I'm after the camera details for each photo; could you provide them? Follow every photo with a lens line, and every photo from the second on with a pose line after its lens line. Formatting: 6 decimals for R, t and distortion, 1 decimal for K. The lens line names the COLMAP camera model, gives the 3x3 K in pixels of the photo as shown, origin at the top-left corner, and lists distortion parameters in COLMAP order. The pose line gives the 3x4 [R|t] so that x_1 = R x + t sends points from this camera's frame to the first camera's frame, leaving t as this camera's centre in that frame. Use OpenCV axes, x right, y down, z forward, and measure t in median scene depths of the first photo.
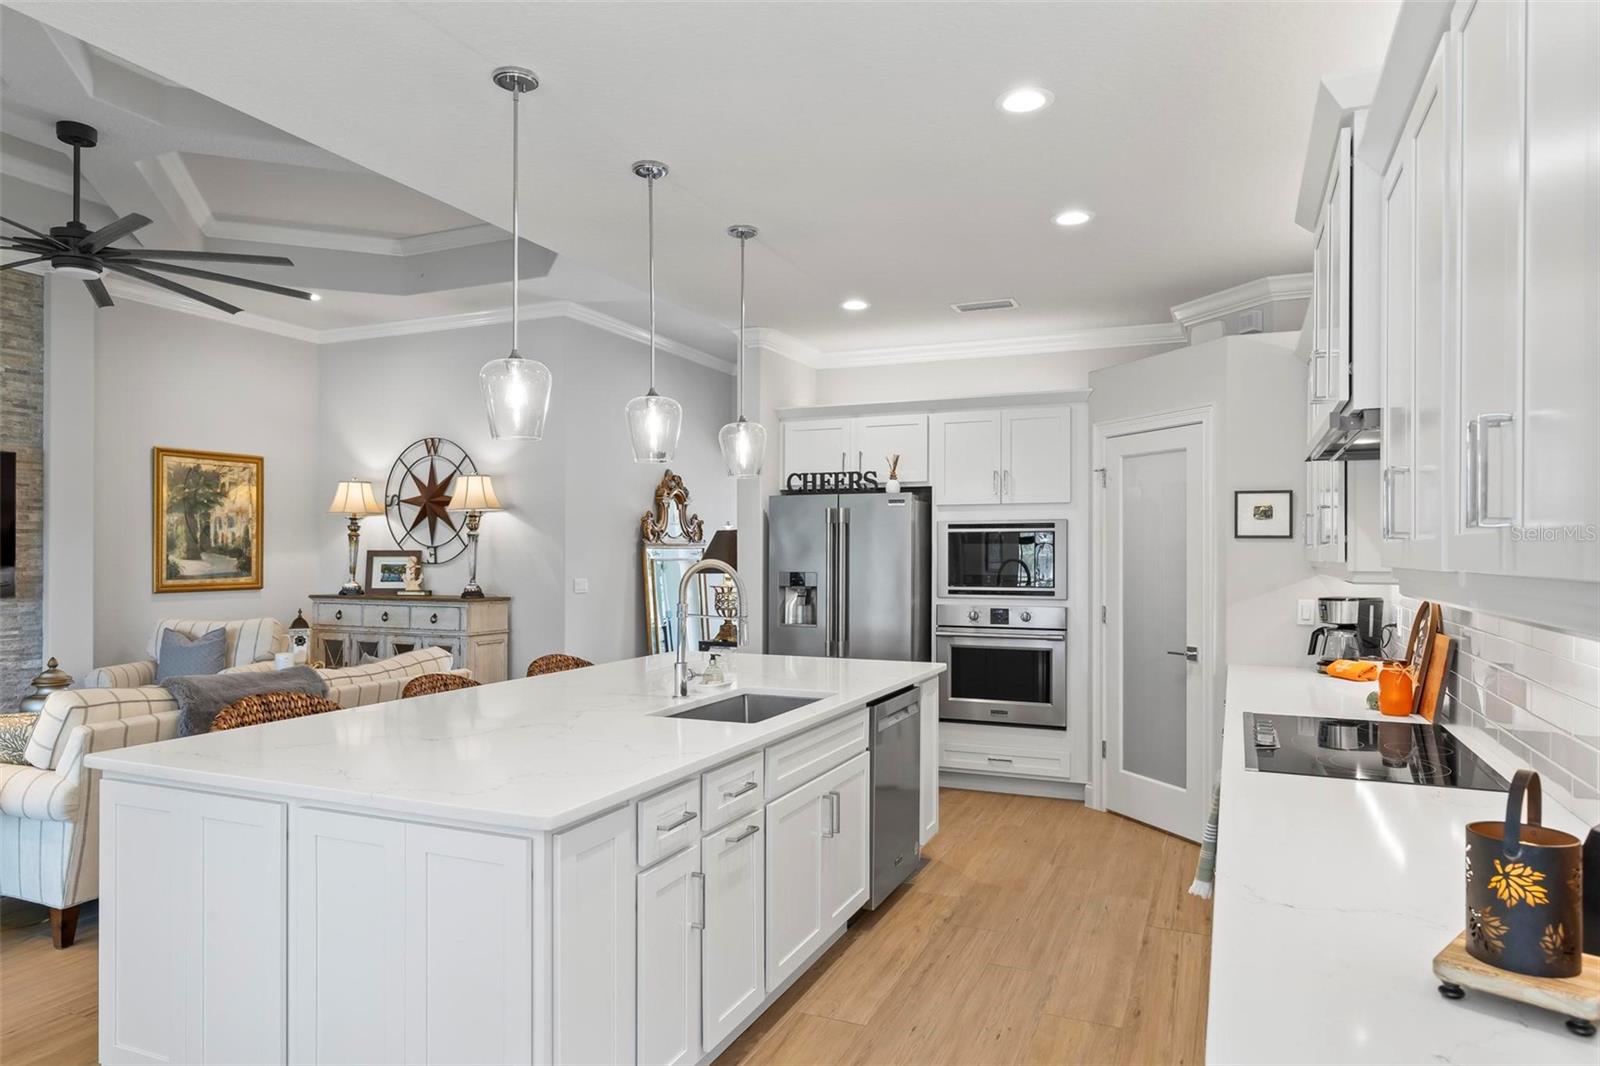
lens RADIAL K [[994.2, 0, 788.1], [0, 994.2, 556.1], [0, 0, 1]] dist [0.027368, -0.000174]
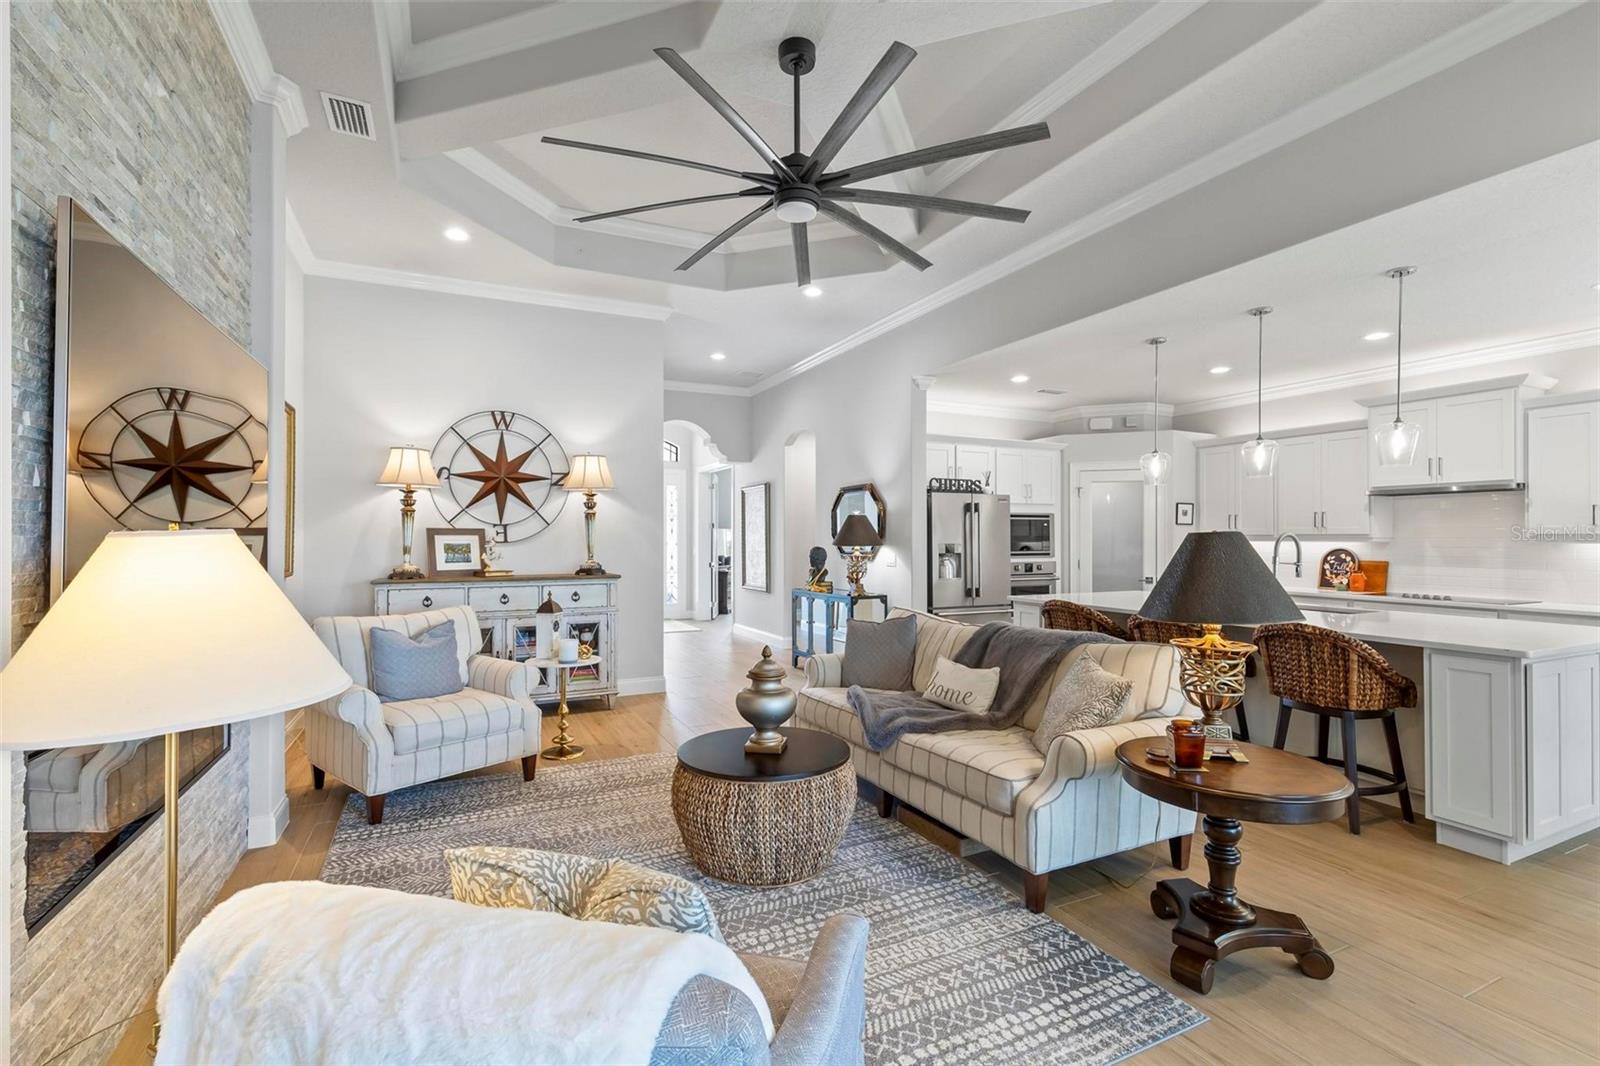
lens RADIAL K [[731.9, 0, 804.0], [0, 731.9, 530.1], [0, 0, 1]] dist [0.022049, -0.003374]
pose [[0.644739, 0.004416, 0.764390, -0.982254], [0.002828, 0.999963, -0.008163, 0.003372], [-0.764397, 0.007425, 0.644703, 0.455252]]
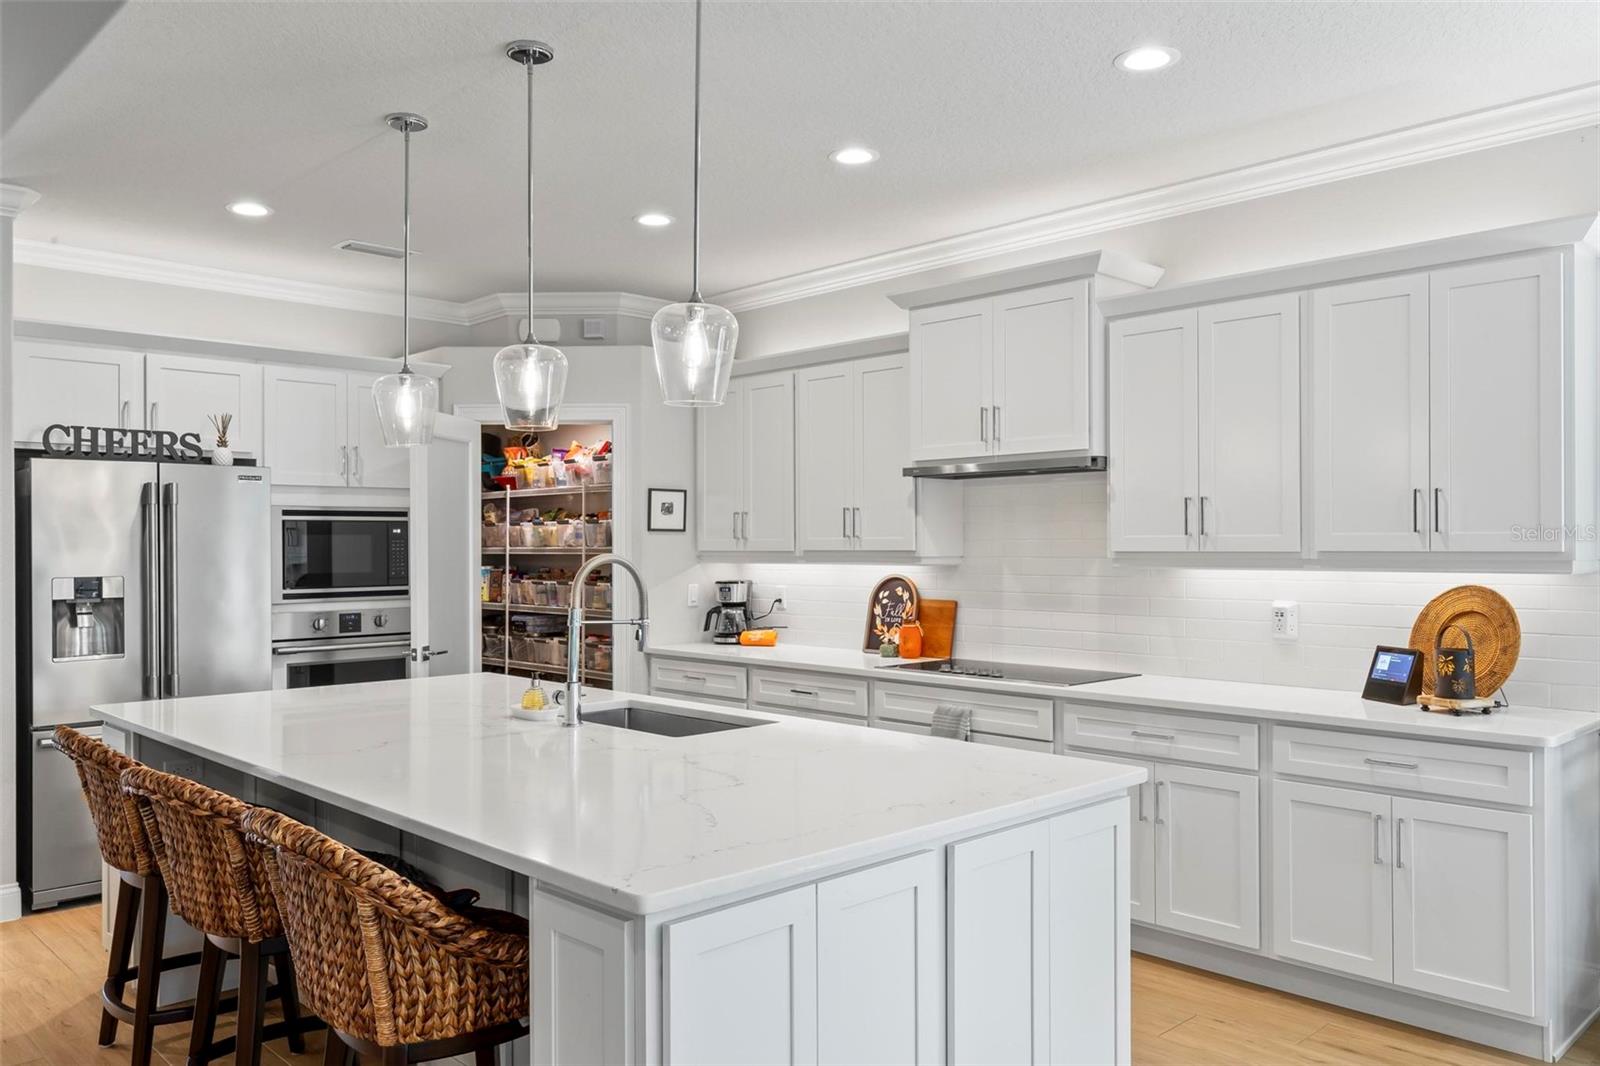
lens RADIAL K [[1217.9, 0, 795.3], [0, 1217.9, 542.3], [0, 0, 1]] dist [0.011330, -0.005328]
pose [[0.380637, -0.004251, 0.924715, -0.559750], [0.006727, 0.999976, 0.001828, -0.005431], [-0.924700, 0.005525, 0.380657, 0.262707]]
